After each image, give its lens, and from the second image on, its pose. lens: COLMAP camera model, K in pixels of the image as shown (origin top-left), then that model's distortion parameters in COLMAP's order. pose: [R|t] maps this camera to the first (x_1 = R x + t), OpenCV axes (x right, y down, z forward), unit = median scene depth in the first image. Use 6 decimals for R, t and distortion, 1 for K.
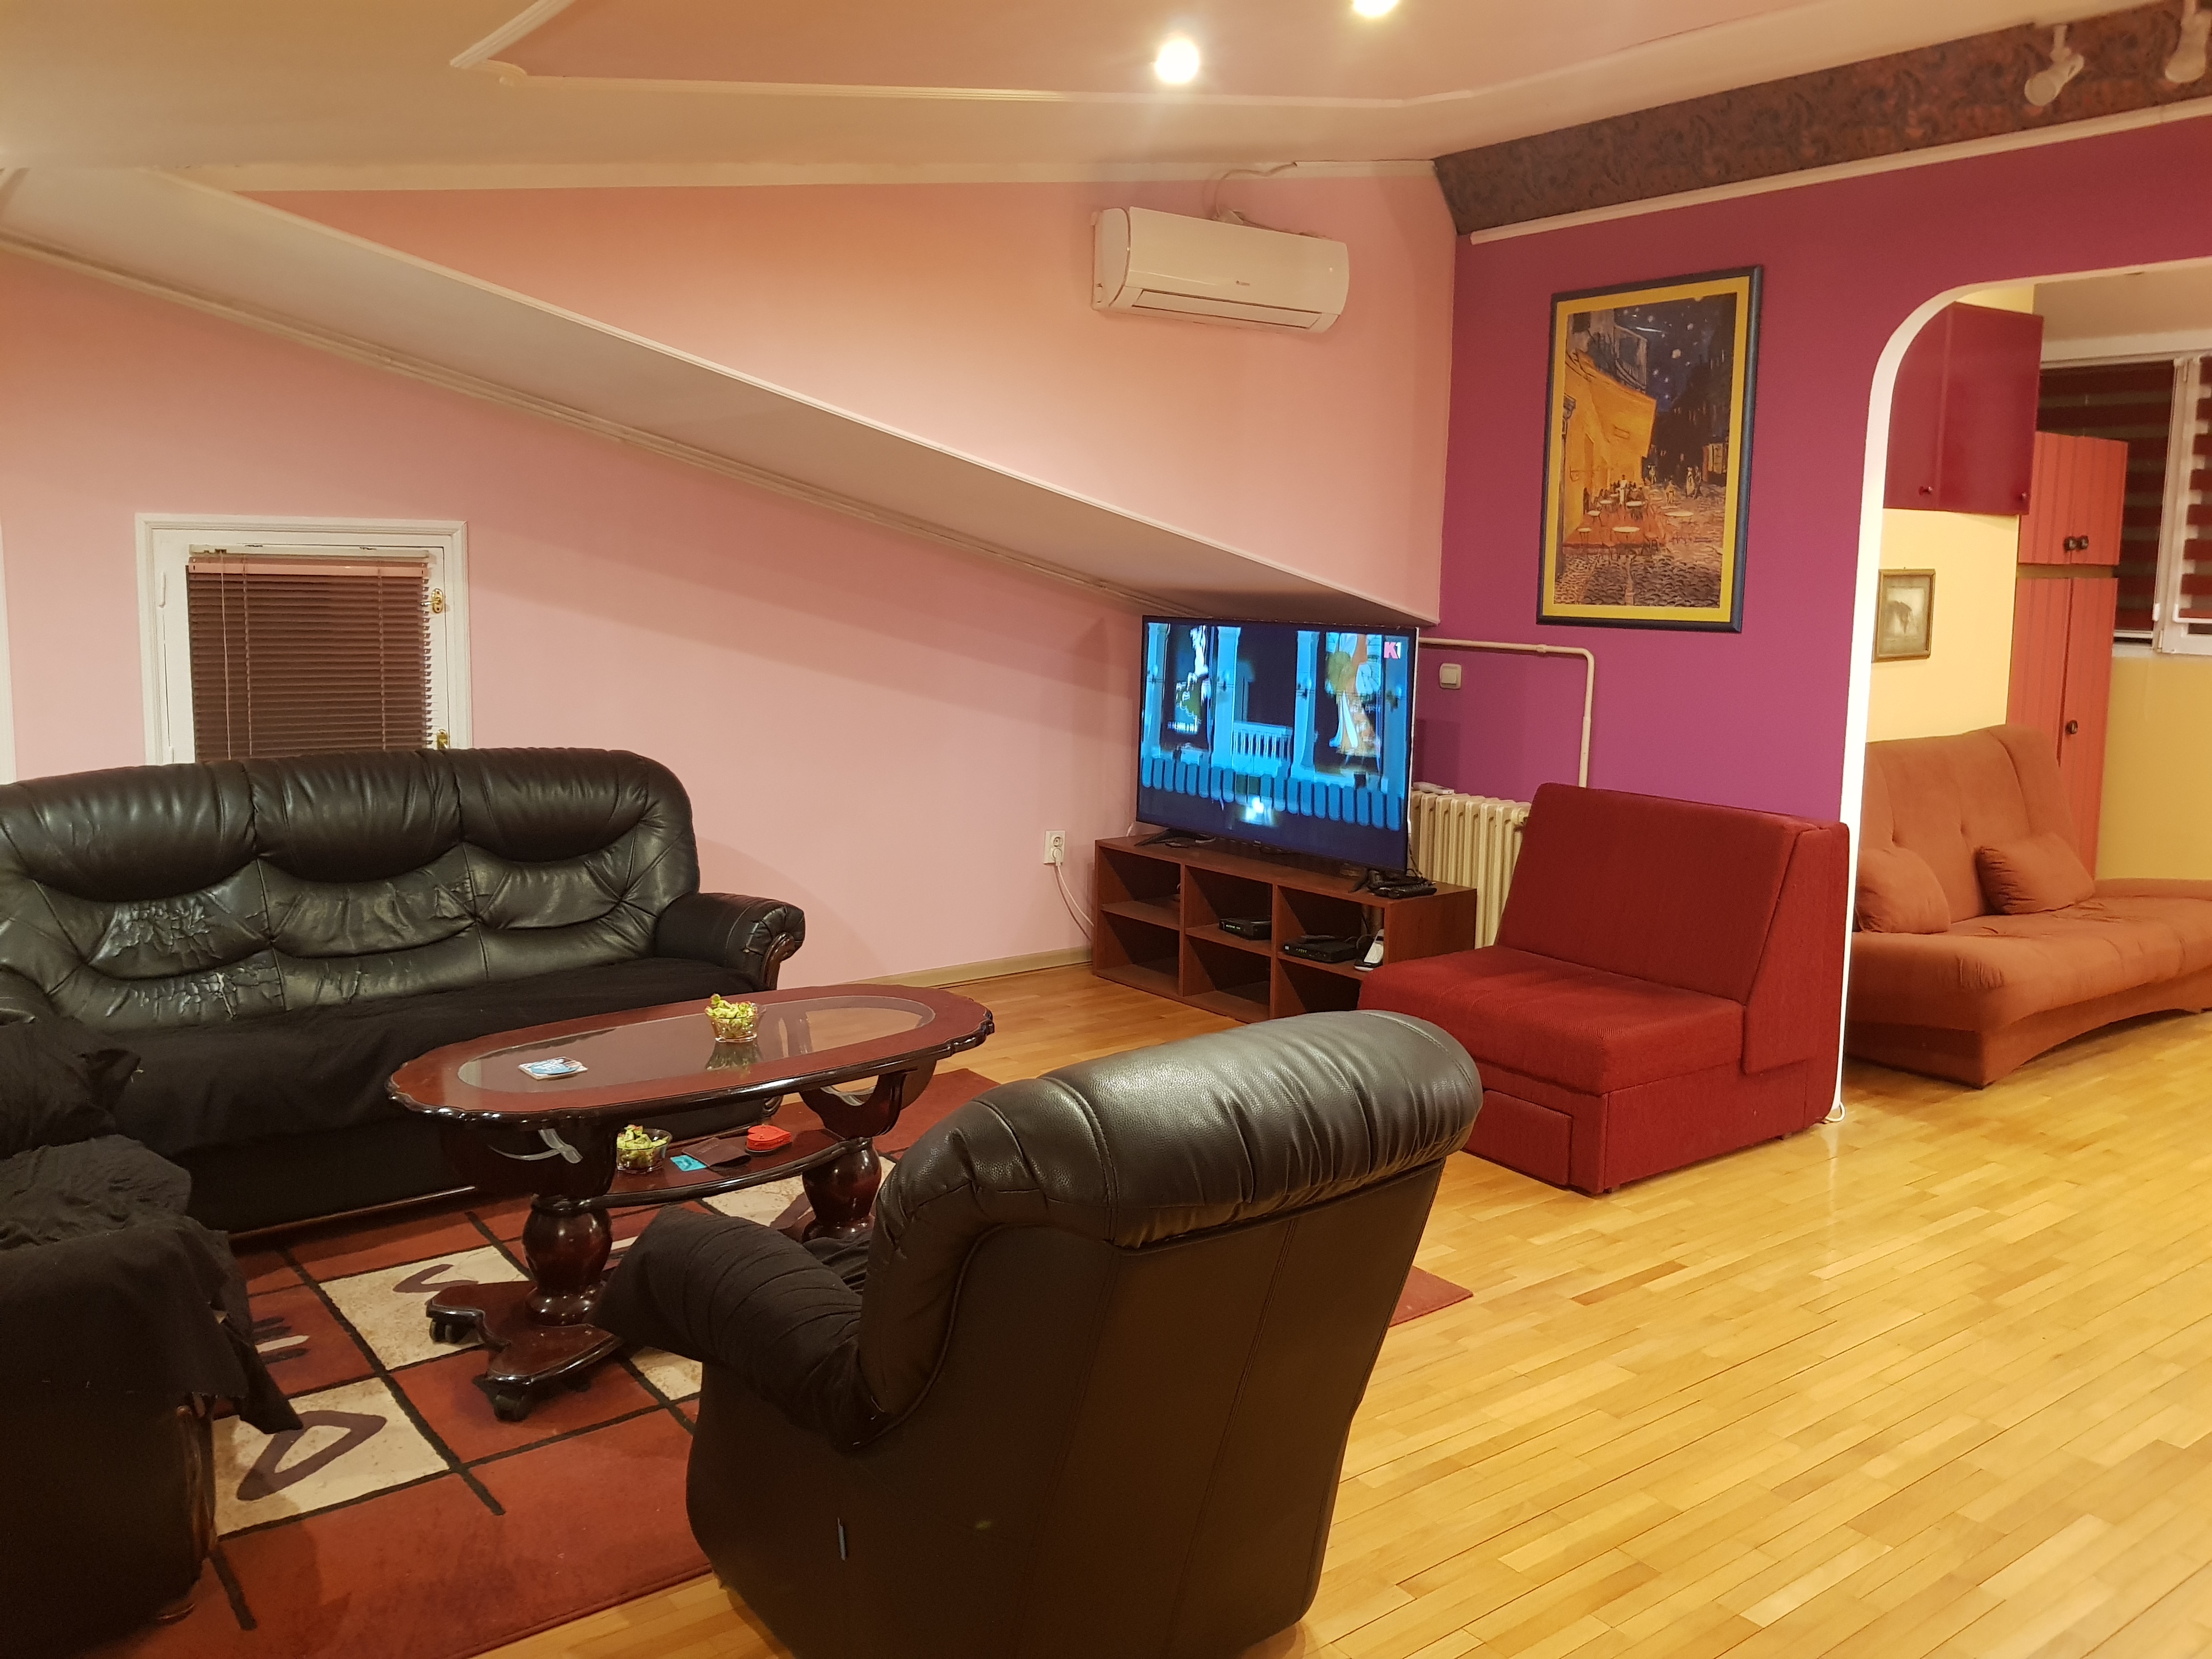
lens RADIAL K [[1741.3, 0, 1096.9], [0, 1741.3, 756.1], [0, 0, 1]] dist [0.049820, -0.077866]
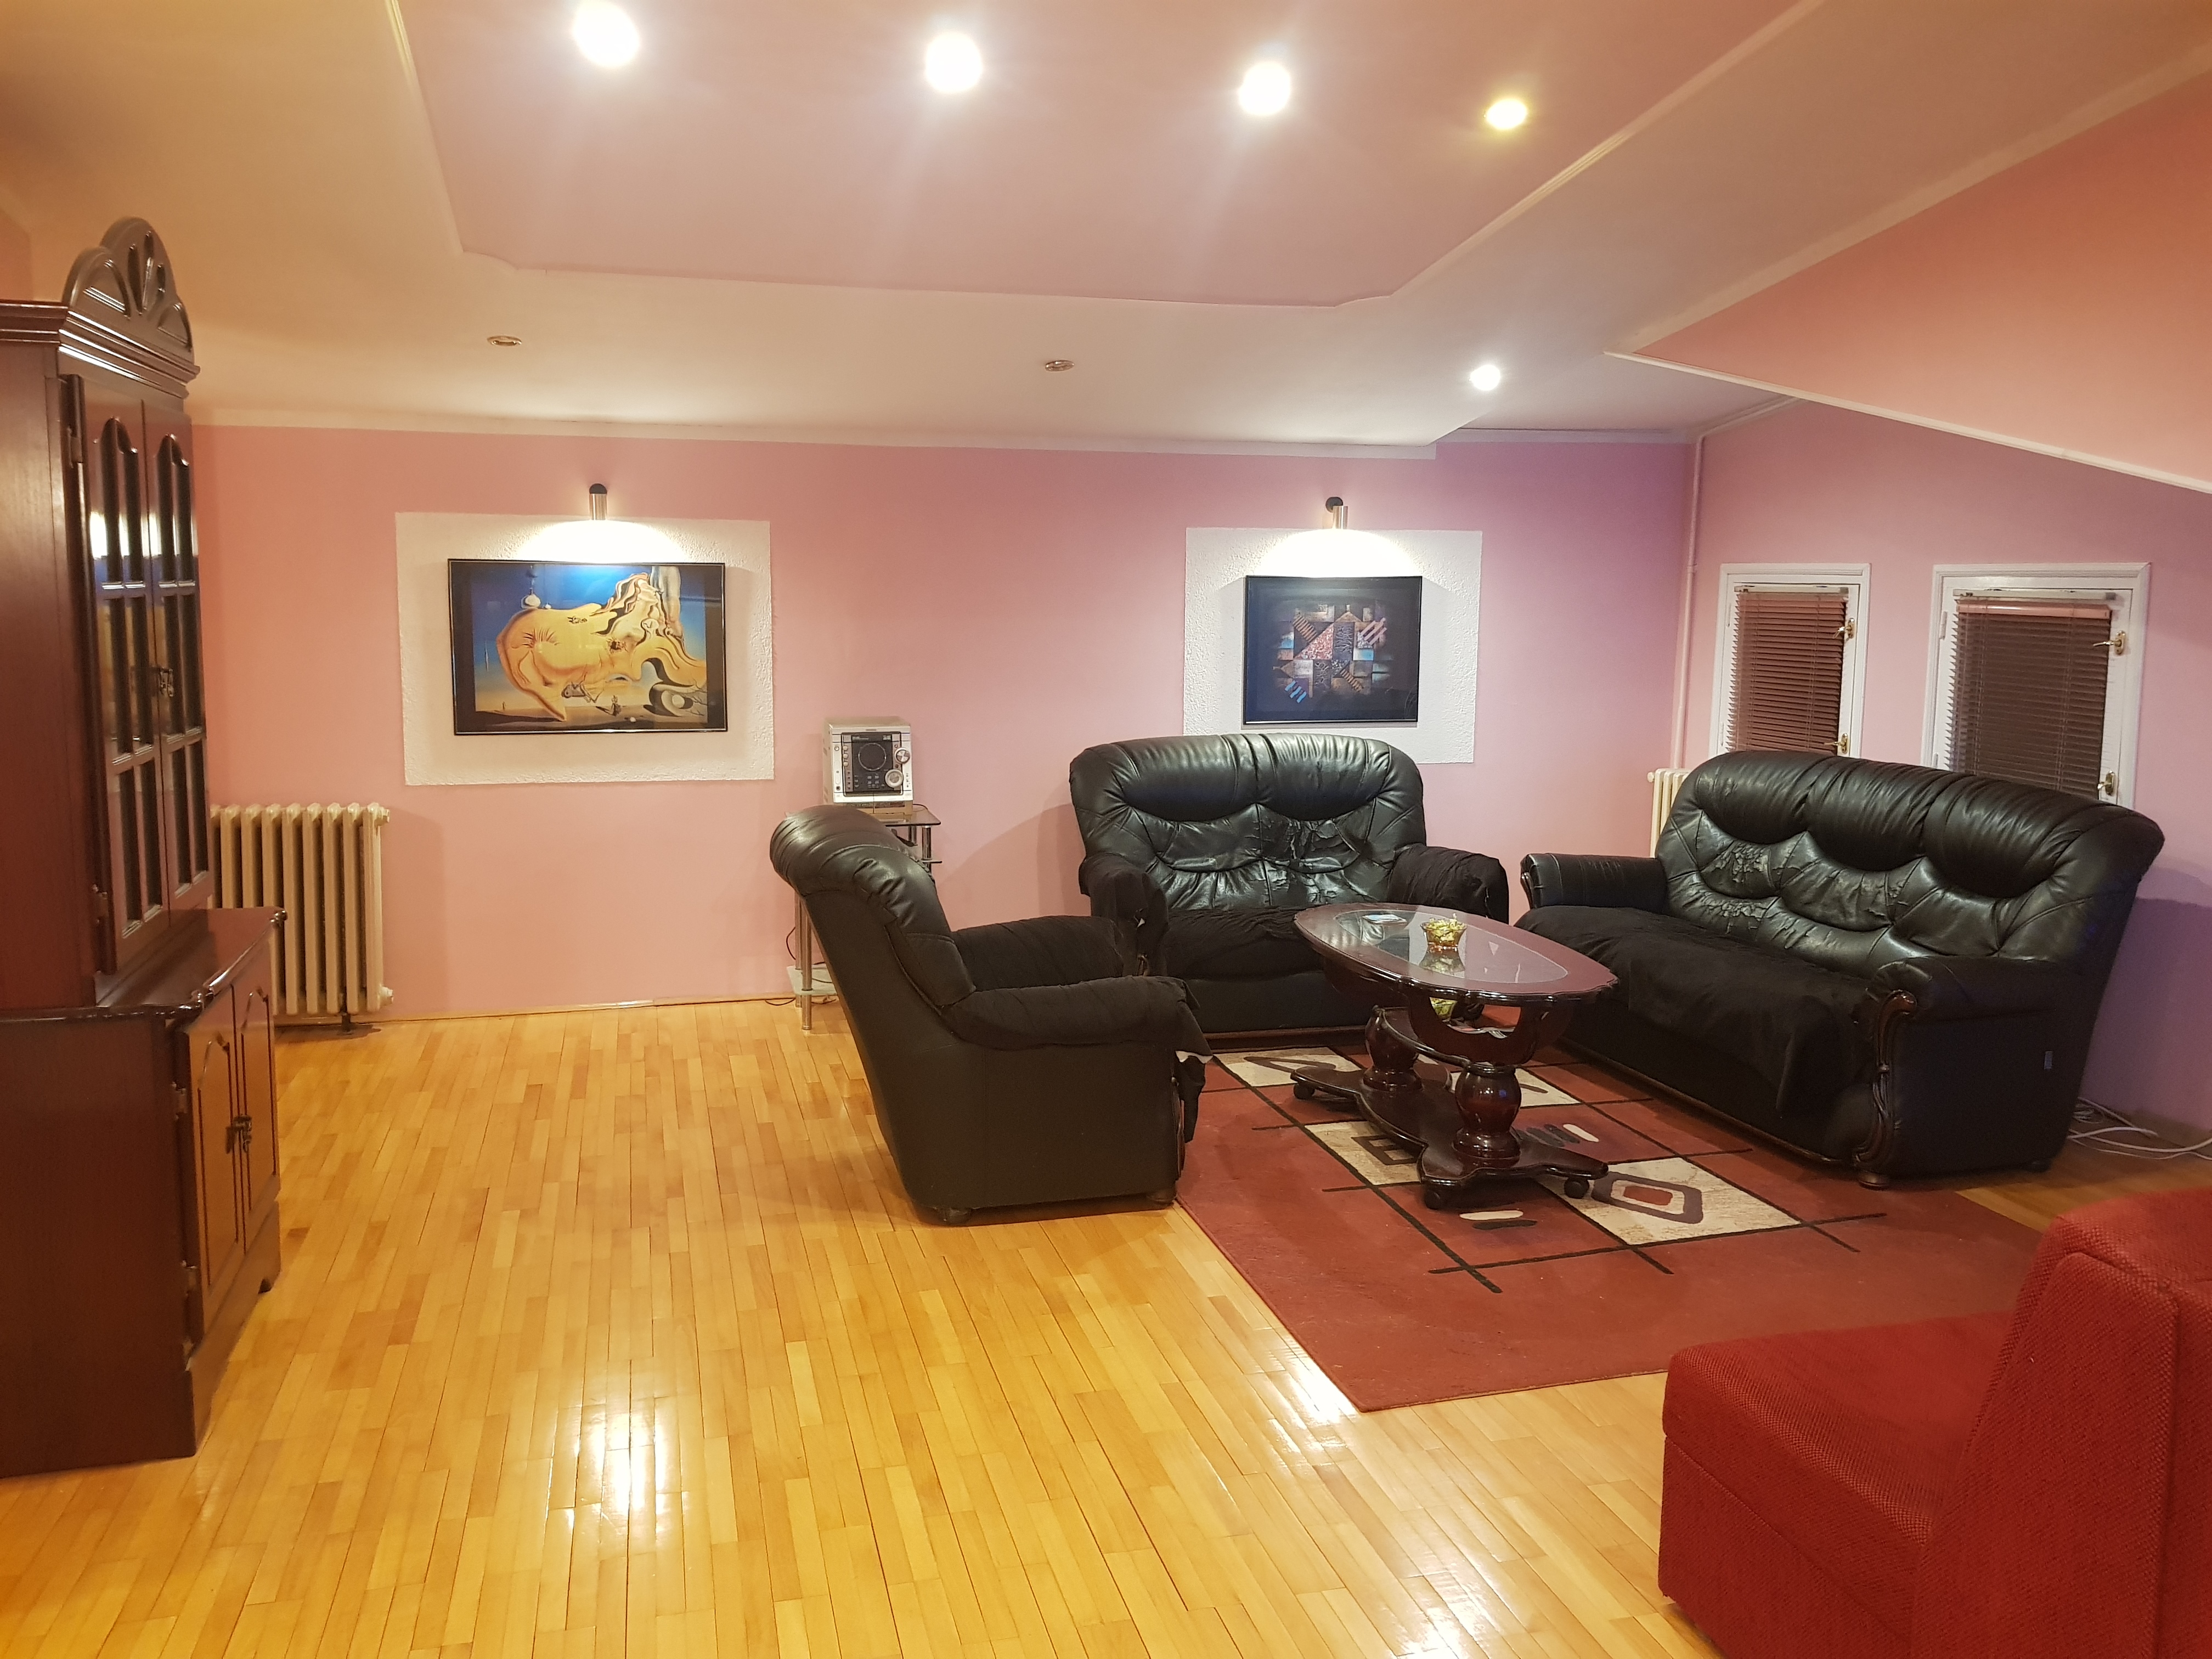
lens RADIAL K [[1741.3, 0, 1096.9], [0, 1741.3, 756.1], [0, 0, 1]] dist [0.049820, -0.077866]
pose [[-0.371343, 0.075971, -0.925383, 0.833980], [-0.114625, 0.985272, 0.126885, -0.091824], [0.921393, 0.153190, -0.357166, 0.895990]]
